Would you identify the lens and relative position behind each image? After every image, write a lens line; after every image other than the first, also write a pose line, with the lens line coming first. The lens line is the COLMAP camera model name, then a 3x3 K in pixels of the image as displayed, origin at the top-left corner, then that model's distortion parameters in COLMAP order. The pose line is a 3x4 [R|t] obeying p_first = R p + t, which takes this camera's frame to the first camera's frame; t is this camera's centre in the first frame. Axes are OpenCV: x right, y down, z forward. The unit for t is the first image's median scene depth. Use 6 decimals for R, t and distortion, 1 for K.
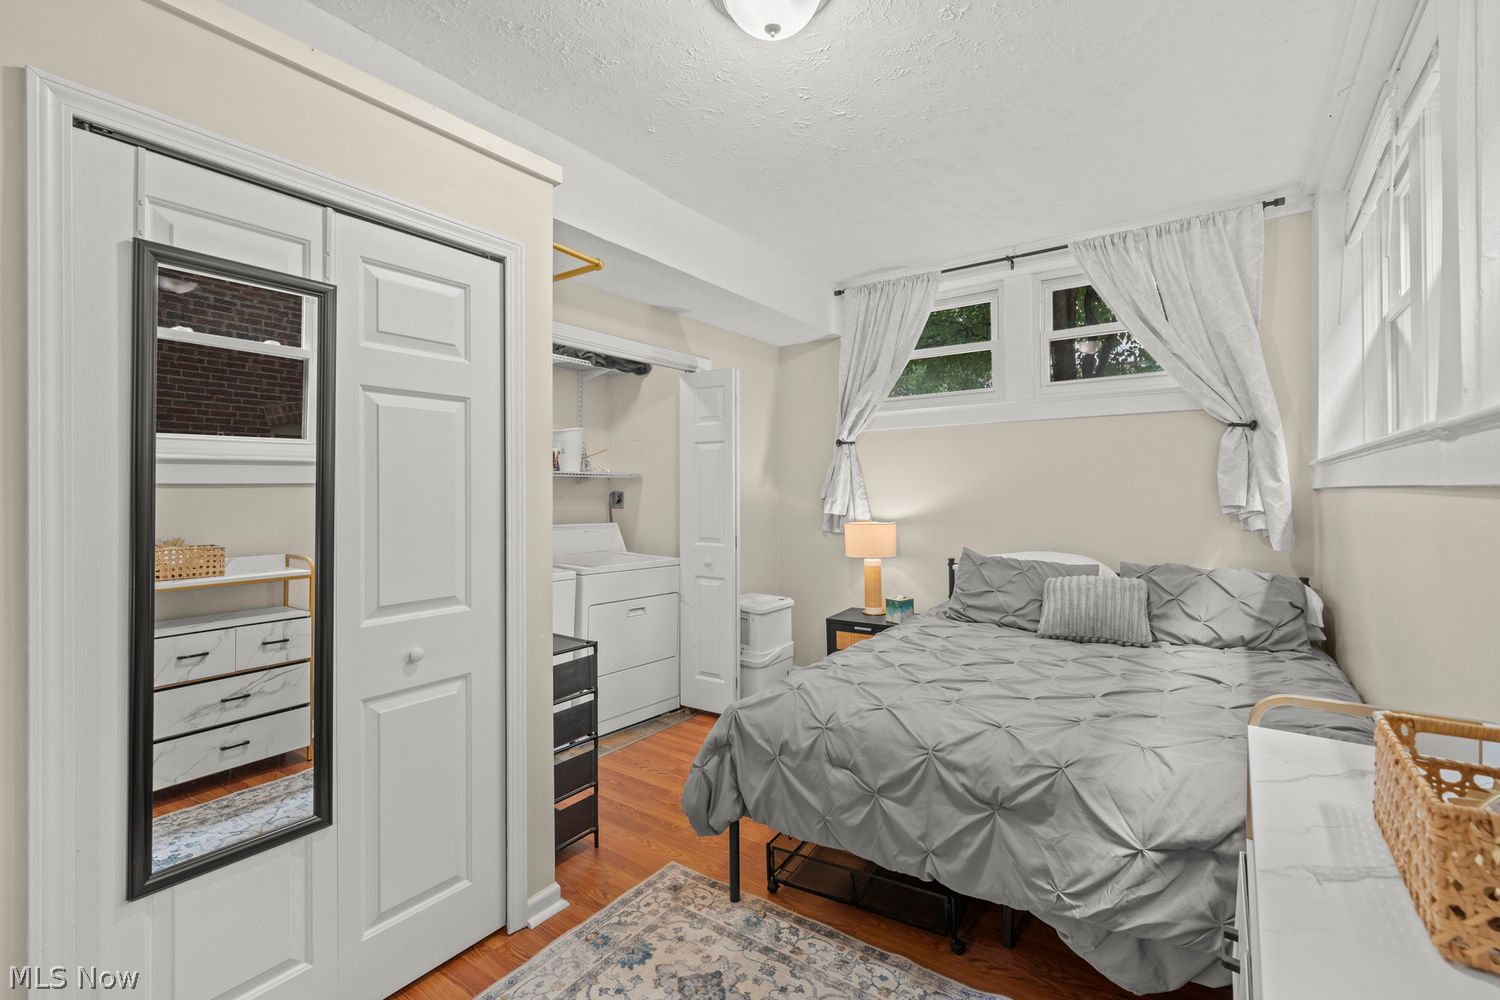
lens RADIAL K [[653.4, 0, 755.6], [0, 653.4, 488.5], [0, 0, 1]] dist [0.002178, -0.000175]
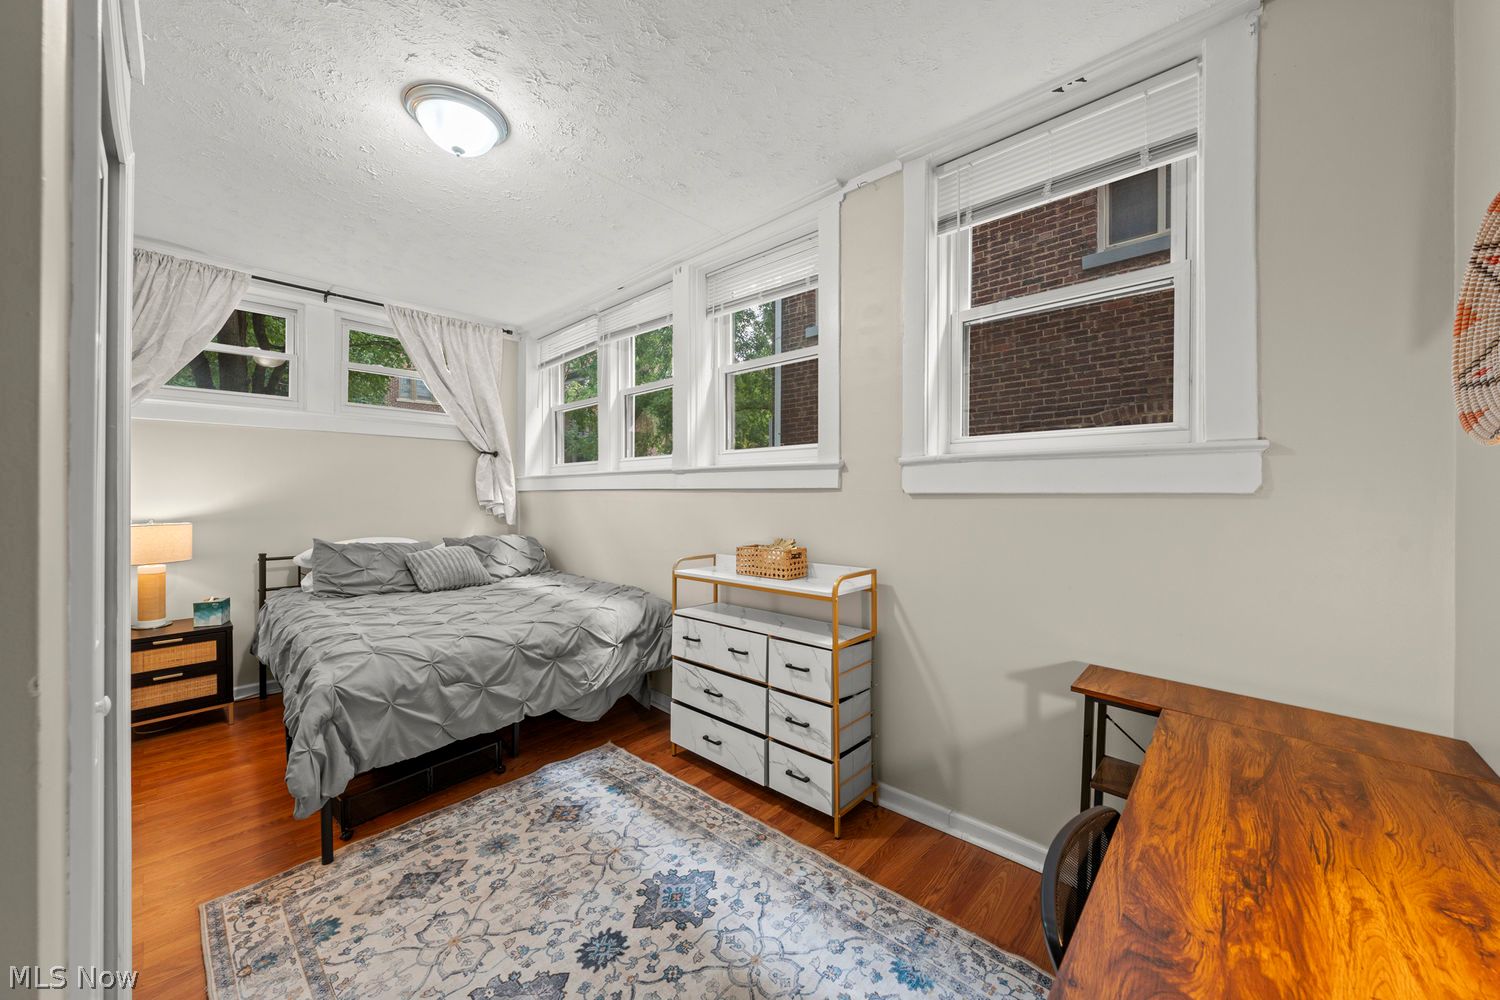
lens RADIAL K [[546.9, 0, 755.1], [0, 546.9, 498.2], [0, 0, 1]] dist [-0.003526, 0.000066]
pose [[0.118063, -0.000883, 0.993006, -0.658755], [-0.006909, 0.999975, 0.001710, 0.014968], [-0.992982, -0.007062, 0.118054, 0.151795]]
